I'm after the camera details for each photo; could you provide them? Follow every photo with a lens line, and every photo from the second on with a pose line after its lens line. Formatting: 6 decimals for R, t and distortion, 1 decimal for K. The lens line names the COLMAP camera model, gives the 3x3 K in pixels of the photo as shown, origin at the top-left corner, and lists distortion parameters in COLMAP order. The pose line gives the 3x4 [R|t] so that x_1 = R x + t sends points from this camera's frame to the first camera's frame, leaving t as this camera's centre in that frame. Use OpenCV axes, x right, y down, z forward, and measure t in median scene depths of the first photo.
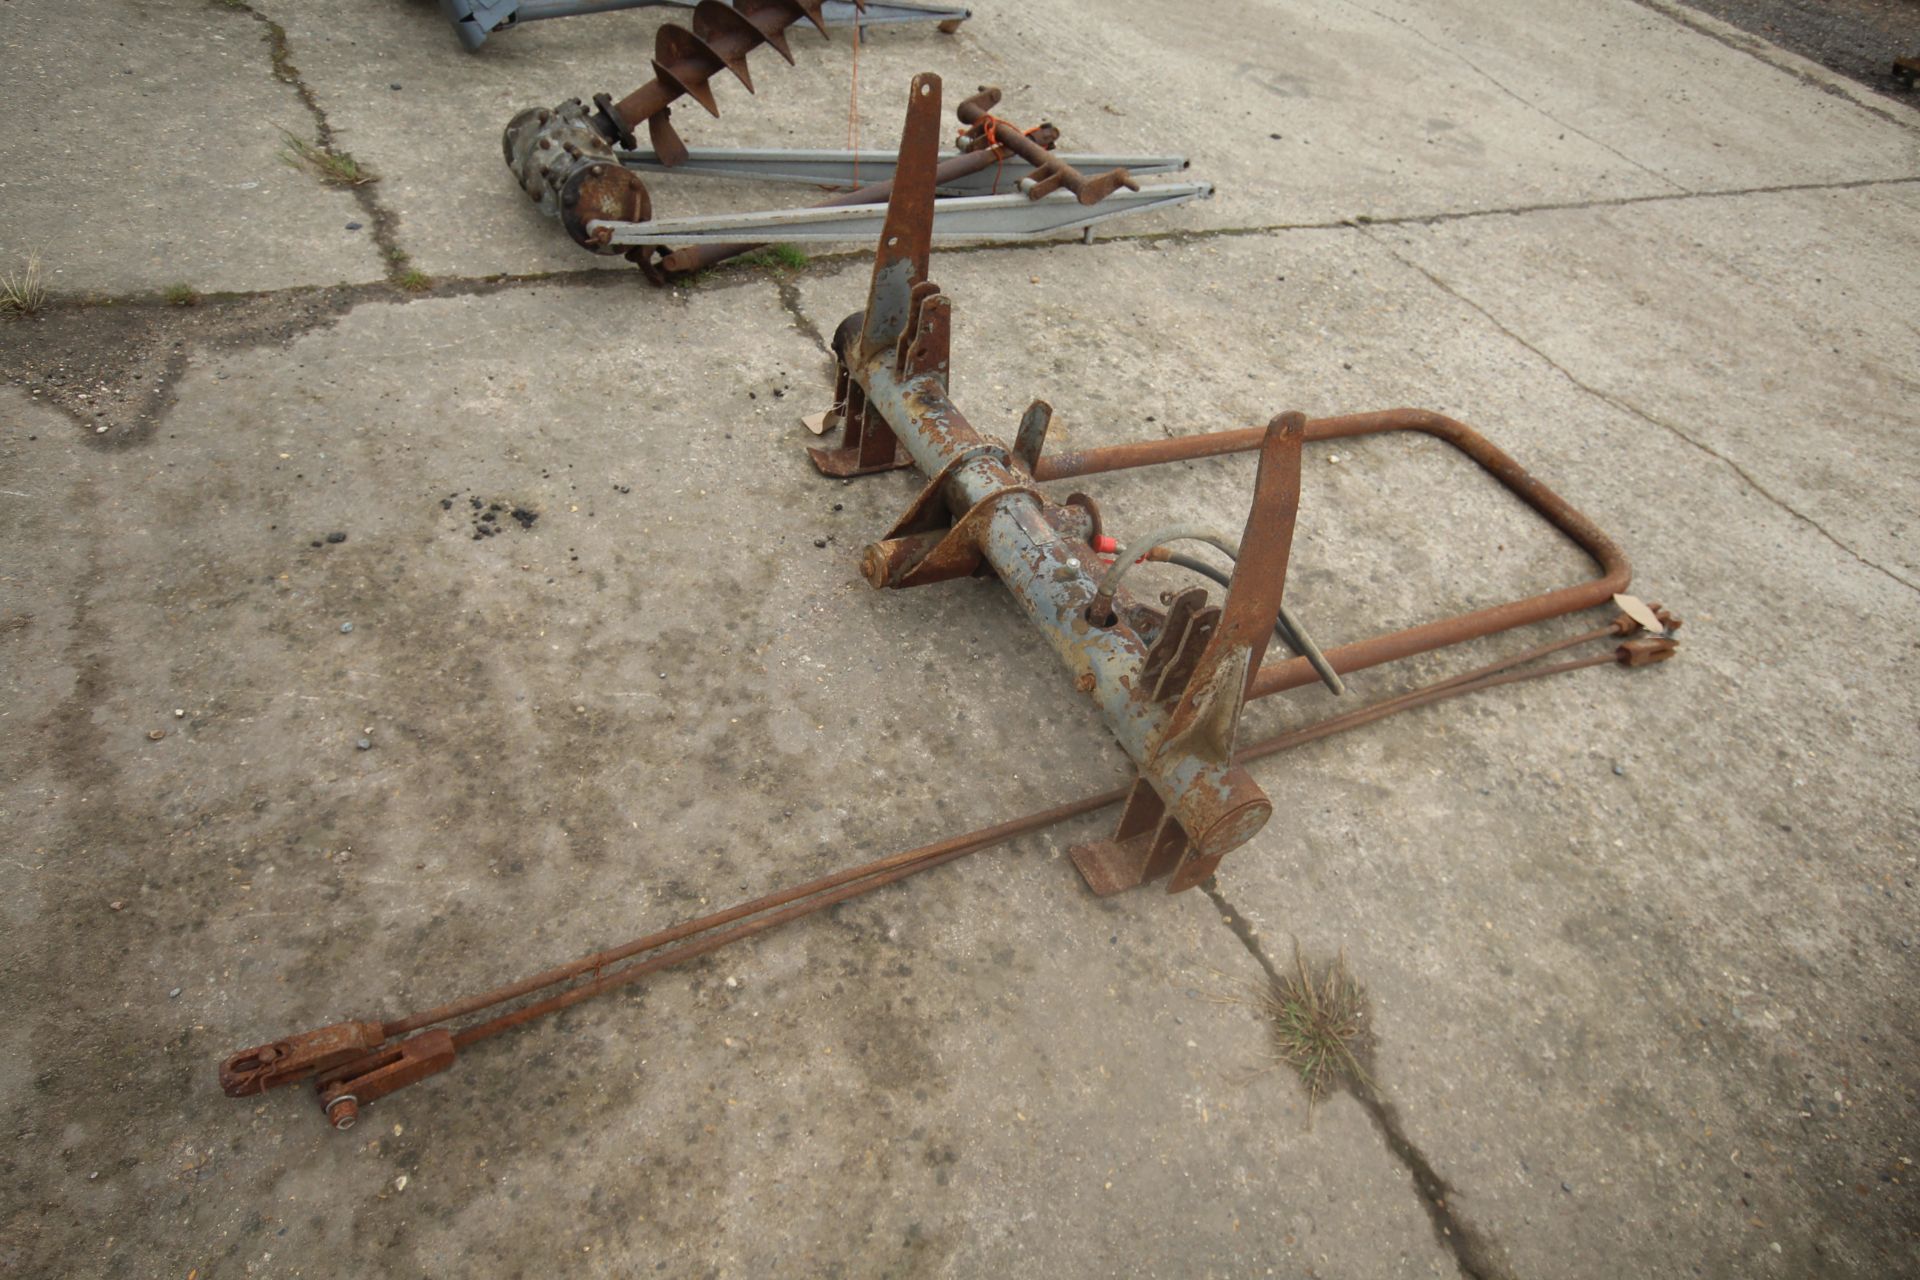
lens RADIAL K [[1173.2, 0, 966.7], [0, 1173.2, 648.3], [0, 0, 1]] dist [0.009399, 0.013058]
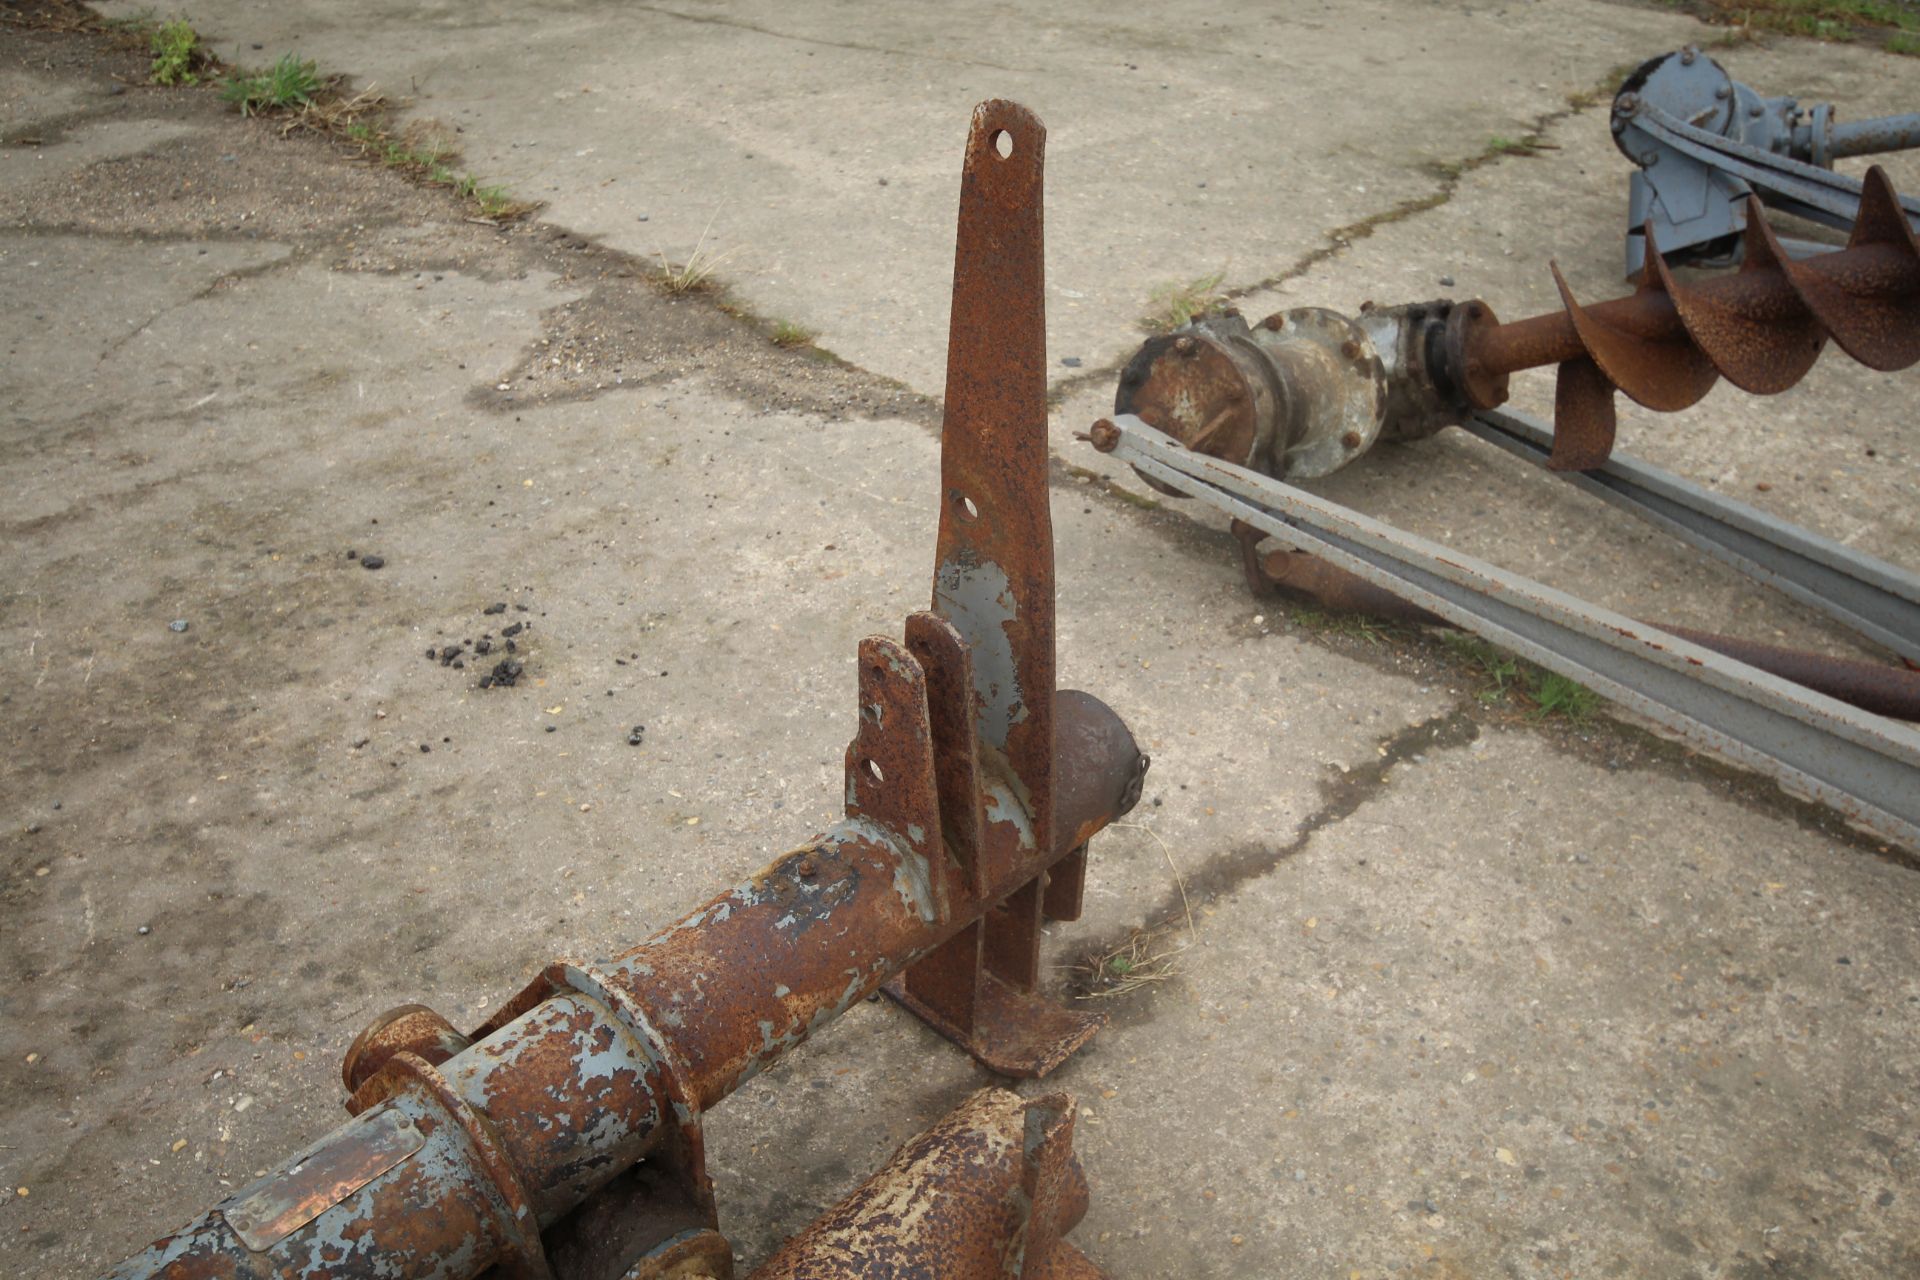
lens RADIAL K [[1646.5, 0, 962.0], [0, 1646.5, 648.7], [0, 0, 1]] dist [-0.002181, 0.053145]
pose [[0.338475, 0.387817, -0.857340, 0.472121], [-0.653245, 0.752633, 0.082554, -0.384073], [0.677278, 0.532111, 0.508087, 0.799687]]
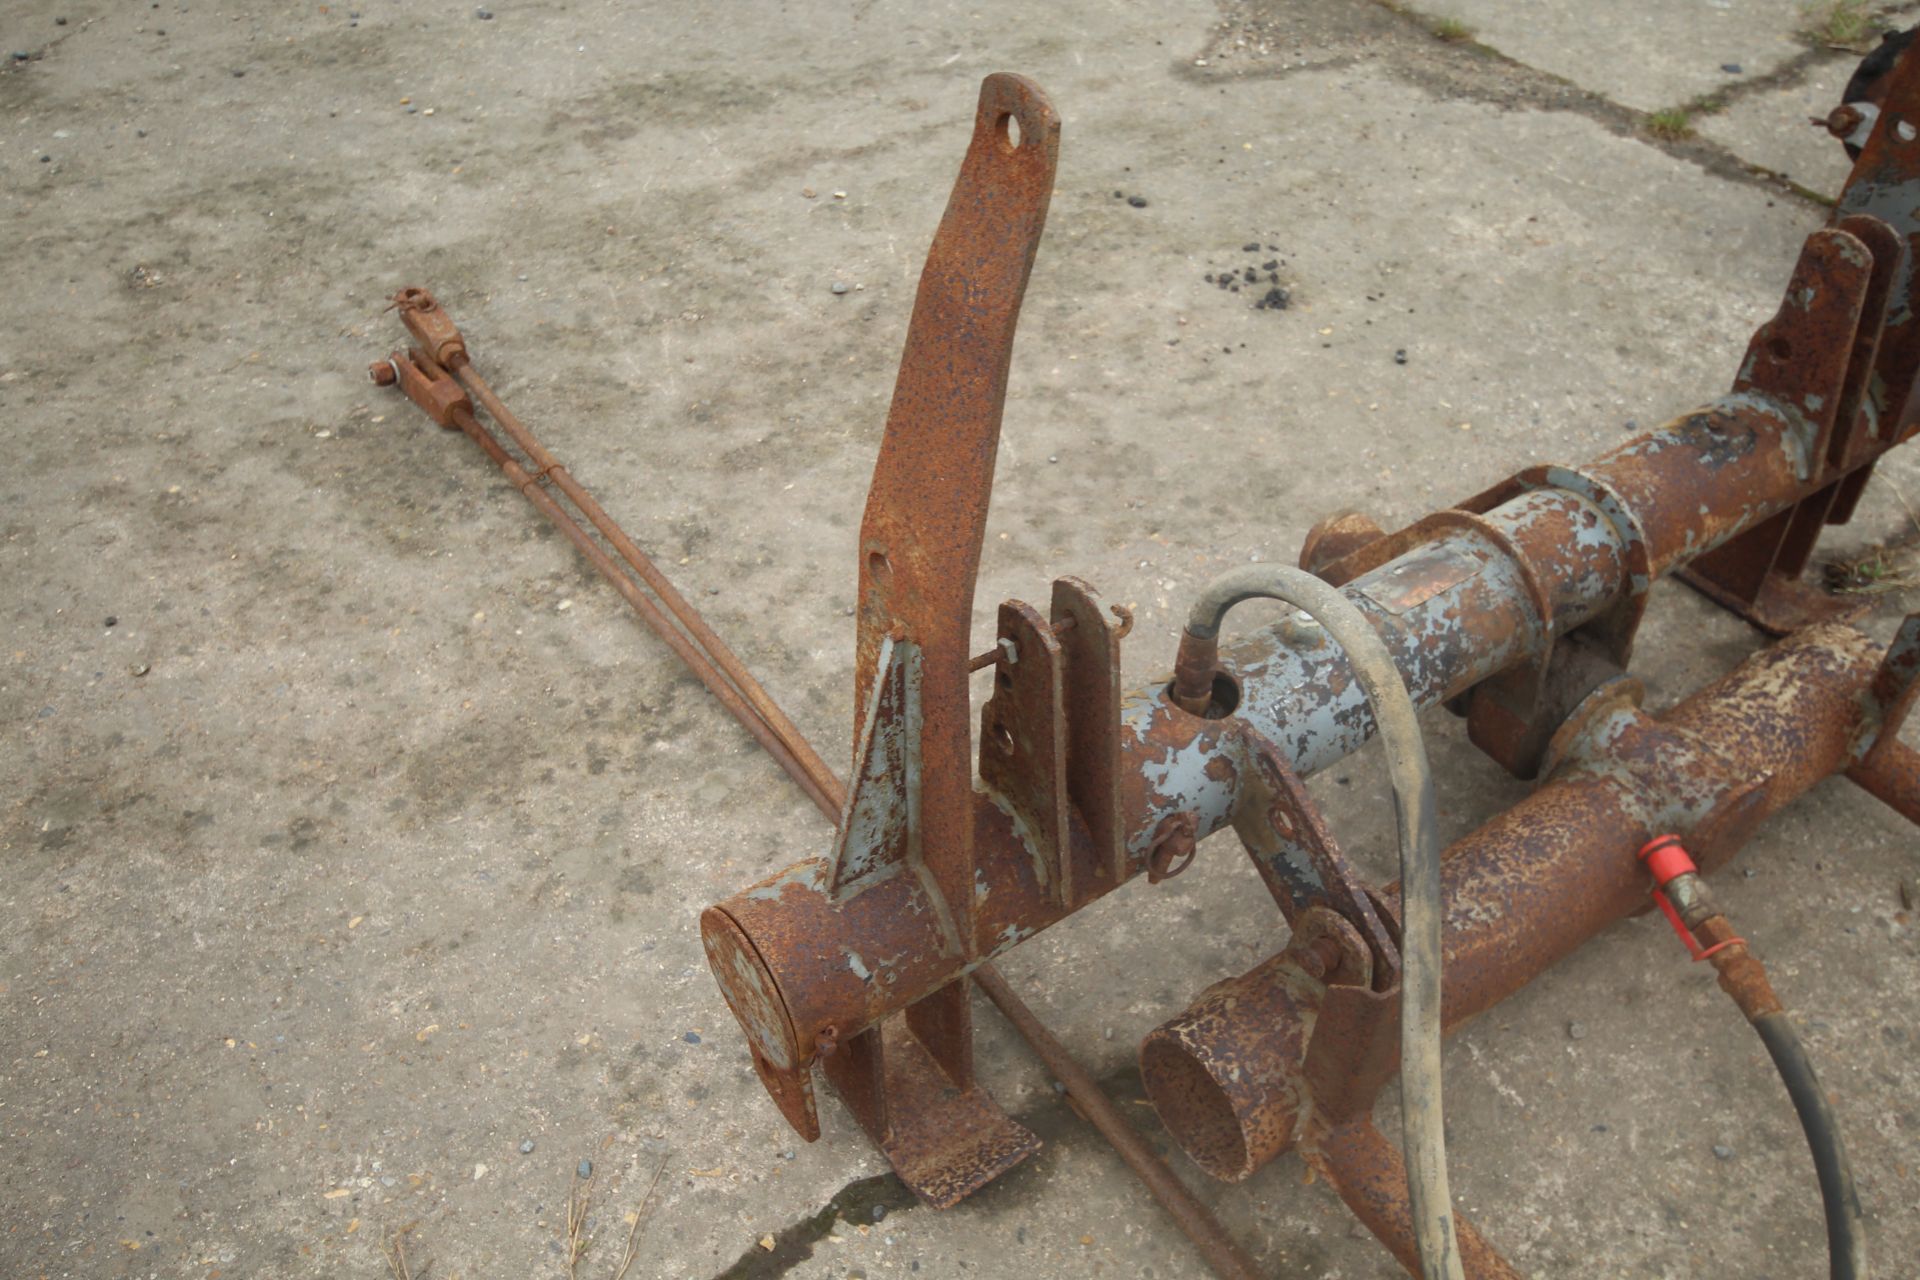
lens RADIAL K [[1646.5, 0, 966.1], [0, 1646.5, 643.1], [0, 0, 1]] dist [-0.002181, 0.053145]
pose [[0.138427, 0.529367, -0.837024, 0.601701], [-0.691338, 0.656819, 0.301065, -0.162003], [0.709147, 0.536991, 0.456893, 0.579584]]
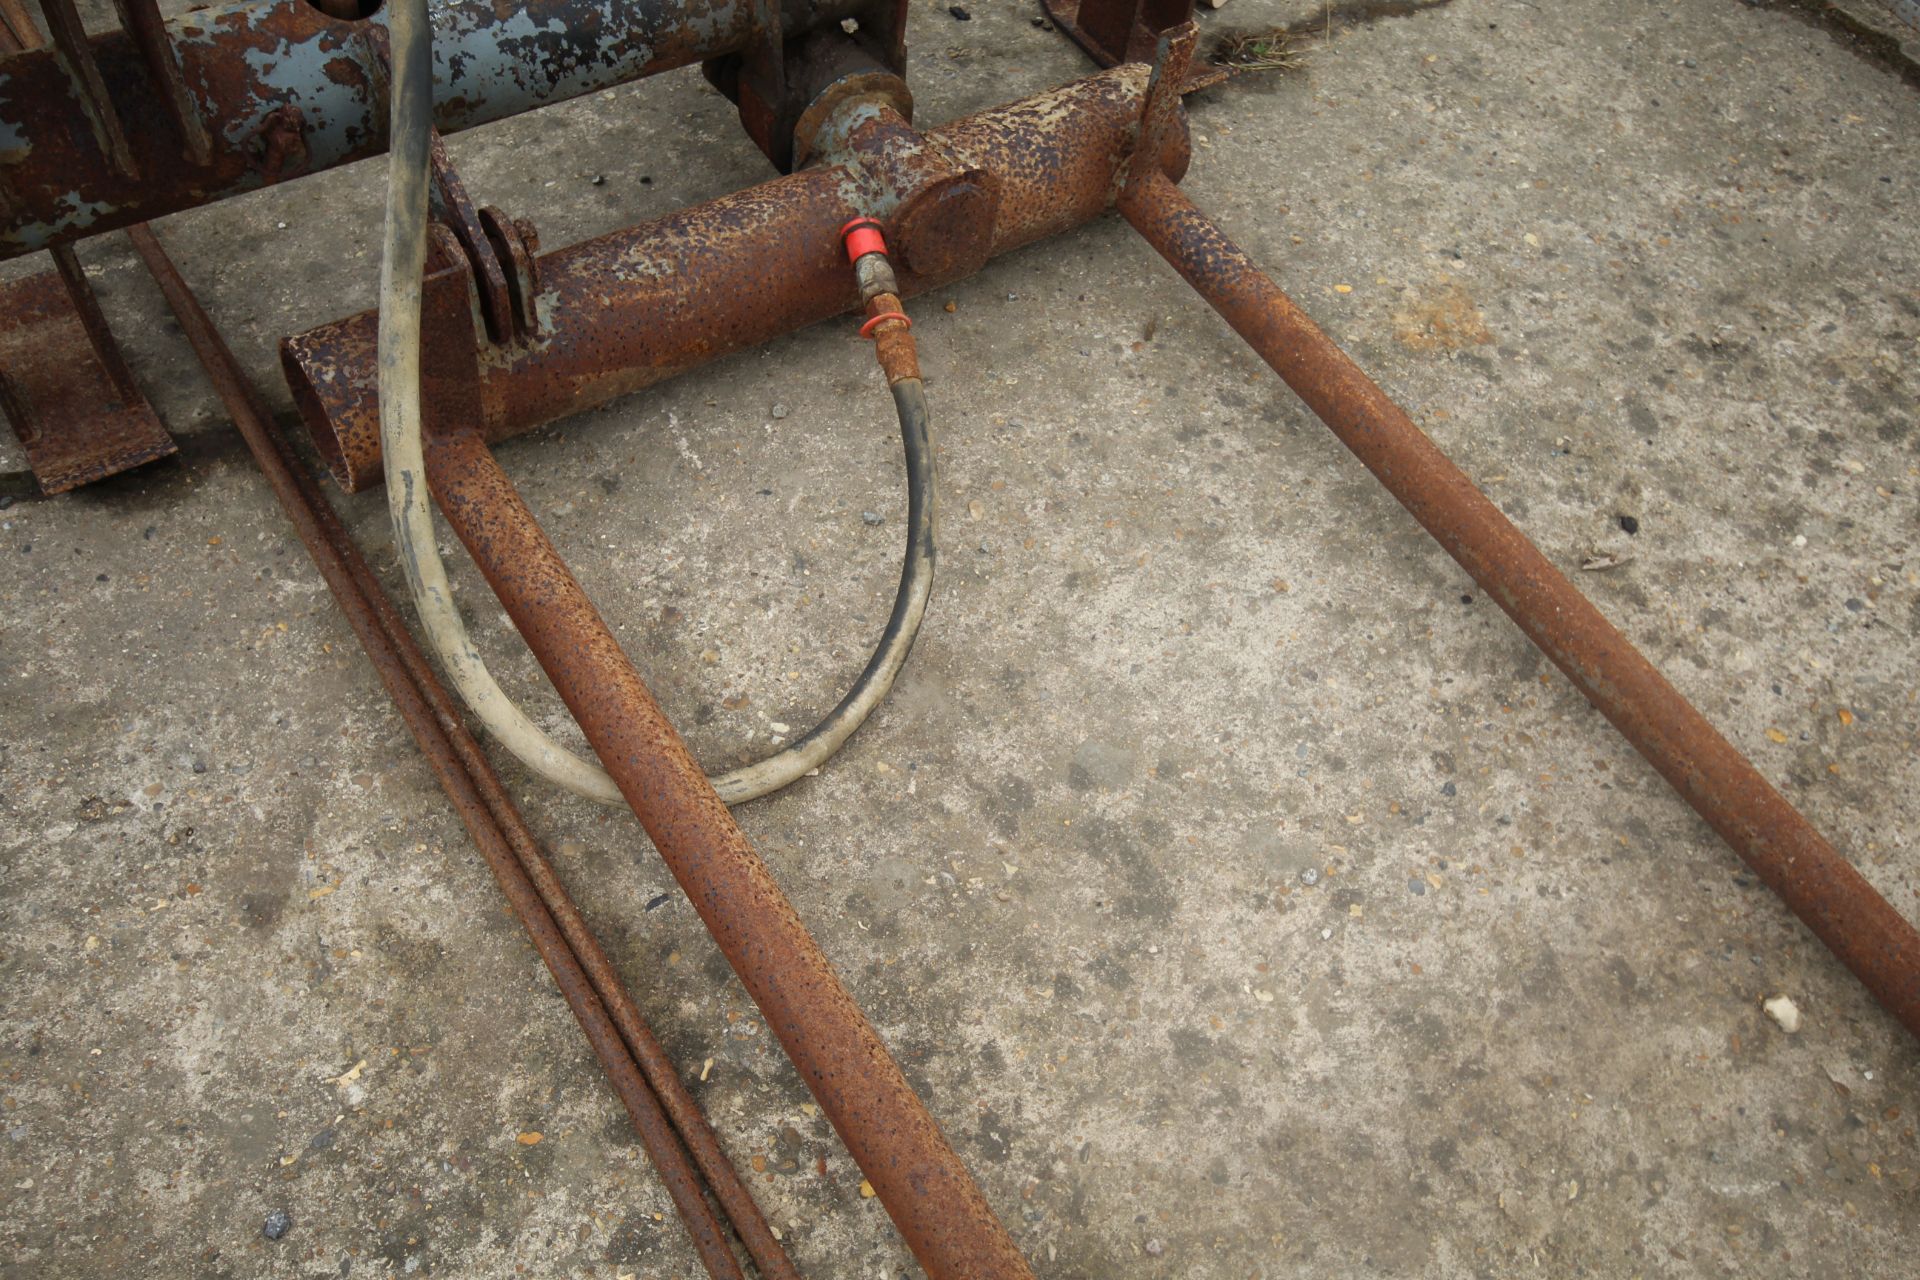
lens RADIAL K [[1610.1, 0, 963.2], [0, 1610.1, 638.3], [0, 0, 1]] dist [0.002685, 0.043513]
pose [[0.154545, 0.708677, -0.688399, 0.707422], [-0.766745, 0.525447, 0.368791, -0.289512], [0.623071, 0.470832, 0.624580, 0.818425]]
